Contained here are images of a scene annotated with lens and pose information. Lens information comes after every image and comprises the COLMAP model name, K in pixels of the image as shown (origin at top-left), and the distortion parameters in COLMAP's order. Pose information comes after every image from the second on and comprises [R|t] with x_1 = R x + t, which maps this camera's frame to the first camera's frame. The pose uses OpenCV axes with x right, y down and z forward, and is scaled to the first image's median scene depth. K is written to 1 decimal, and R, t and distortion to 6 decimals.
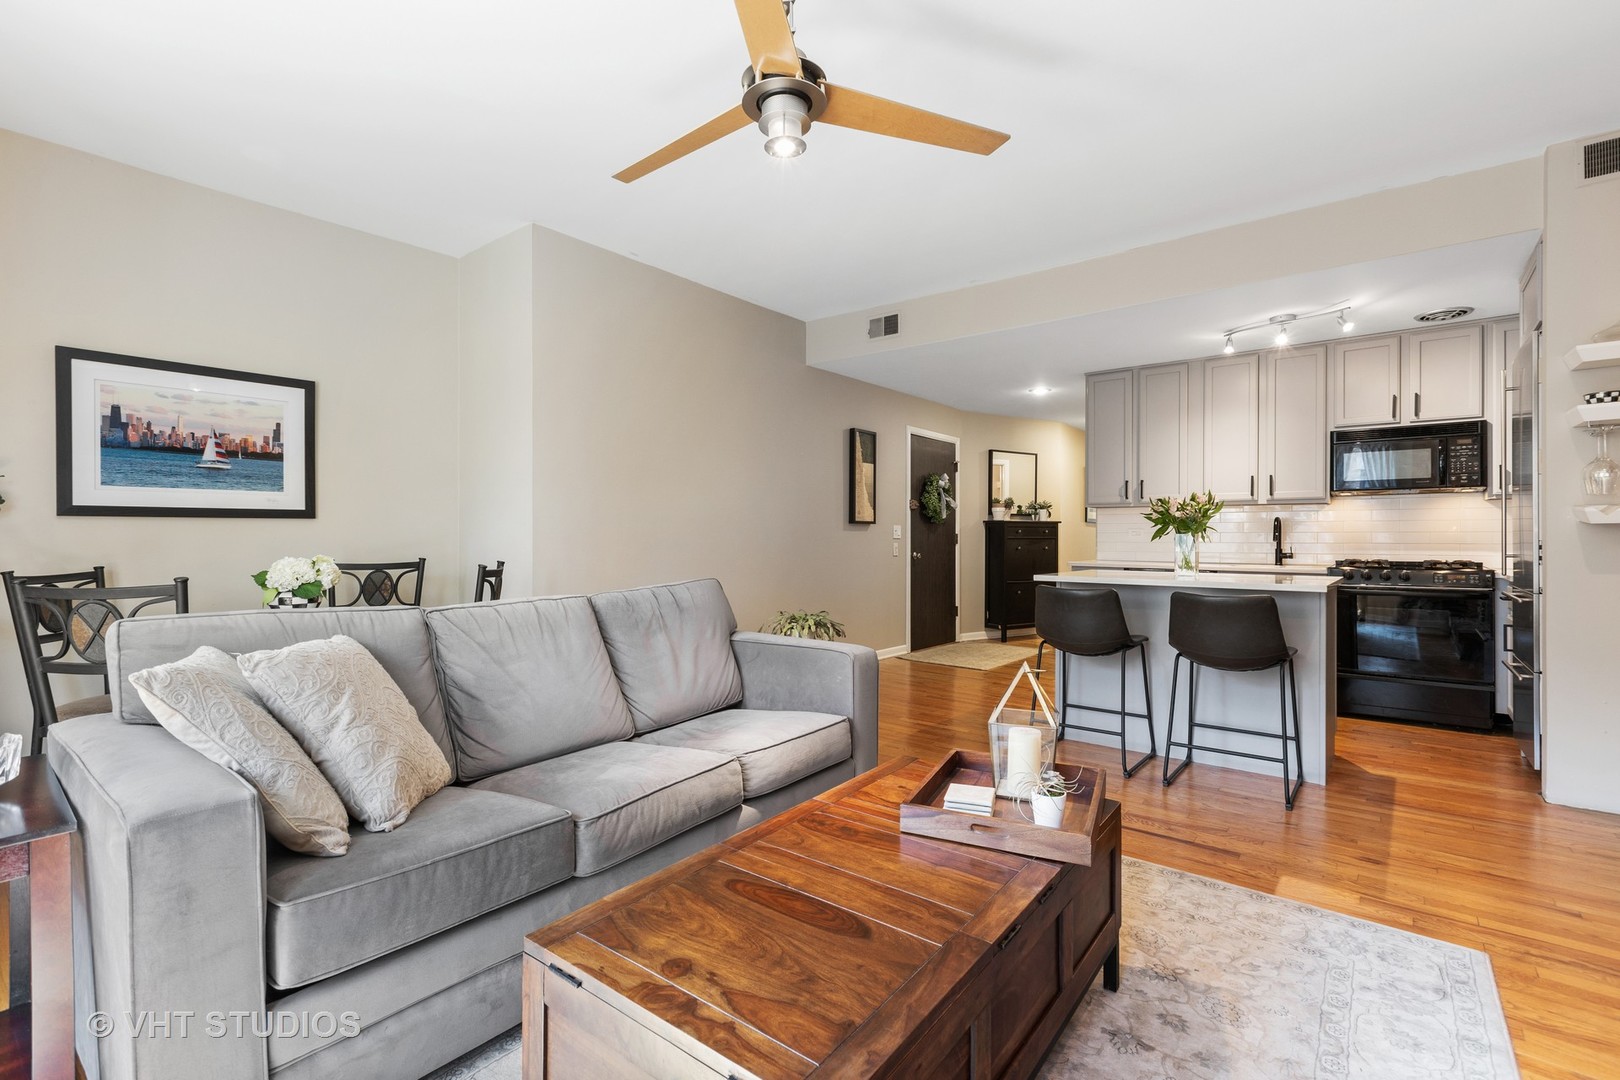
lens RADIAL K [[730.3, 0, 810.0], [0, 730.3, 540.0], [0, 0, 1]] dist [0.000008, 0.000081]
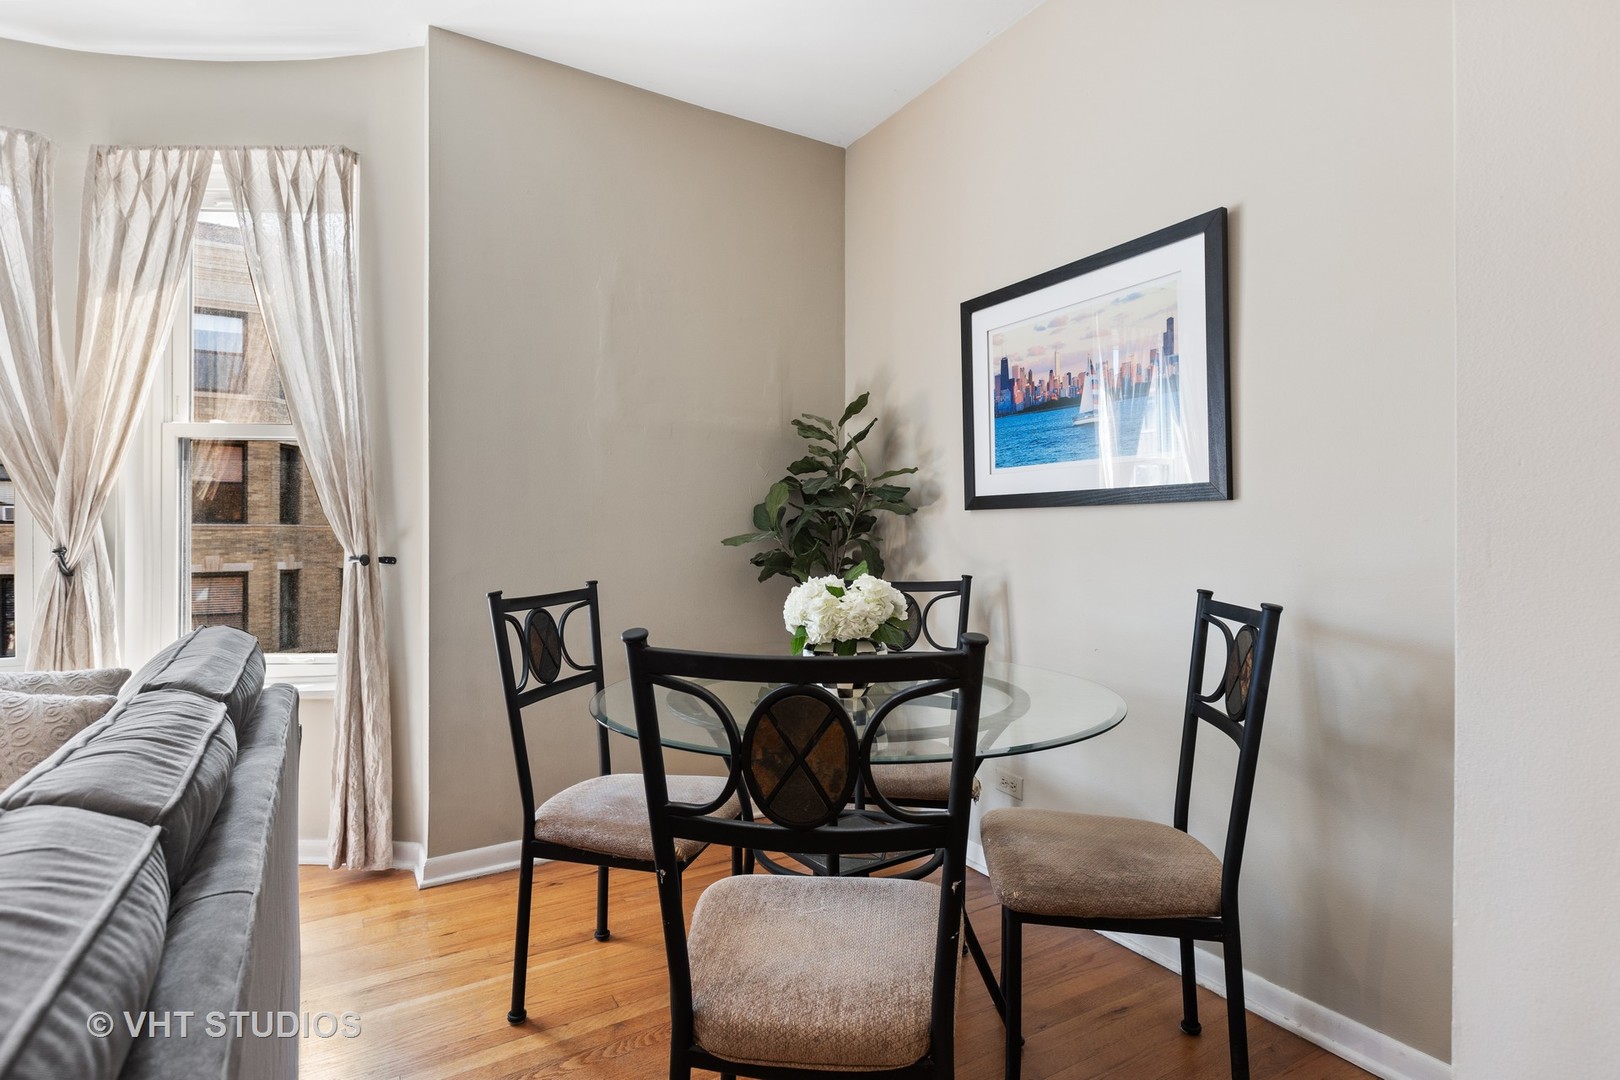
lens RADIAL K [[806.8, 0, 816.9], [0, 806.8, 526.6], [0, 0, 1]] dist [-0.002875, -0.000273]
pose [[-0.351897, -0.004245, -0.936029, -0.116784], [-0.005823, 0.999980, -0.002346, -0.010993], [0.936021, 0.004625, -0.351915, 1.059071]]
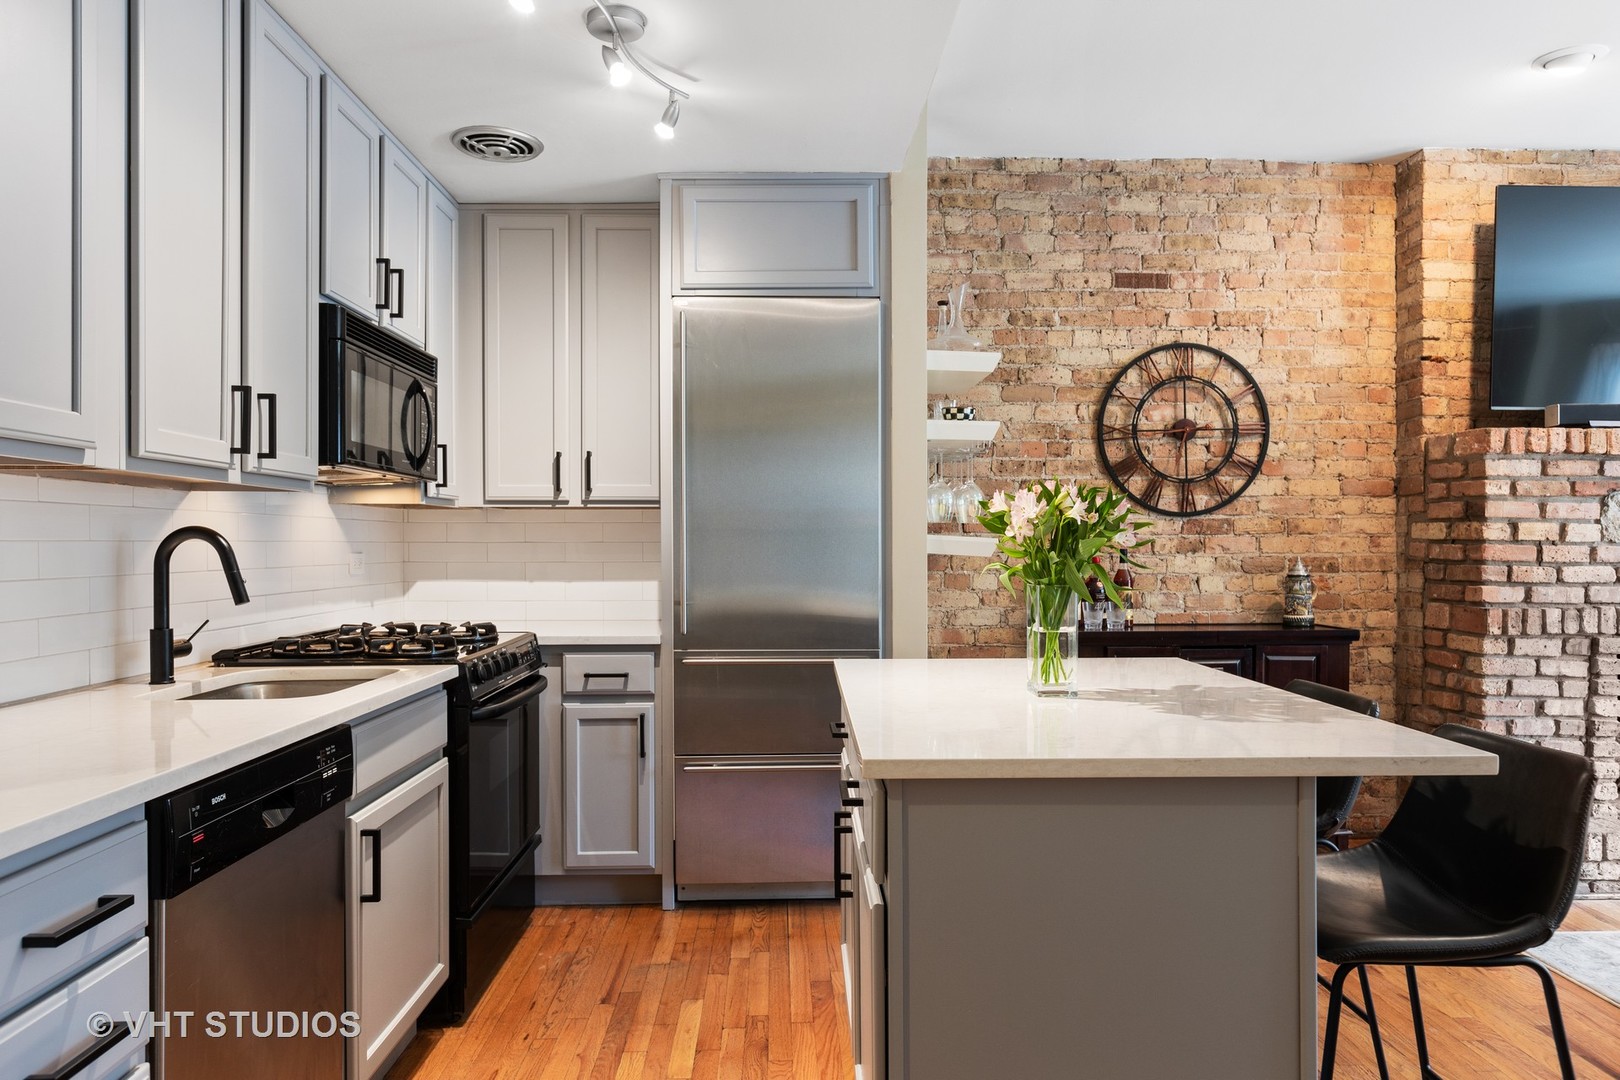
lens RADIAL K [[1044.7, 0, 809.8], [0, 1044.7, 555.3], [0, 0, 1]] dist [0.001128, -0.004512]
pose [[-0.643729, -0.007704, 0.765215, 0.206499], [0.006003, 0.999868, 0.015117, -0.038453], [-0.765230, 0.014324, -0.643598, 1.687332]]
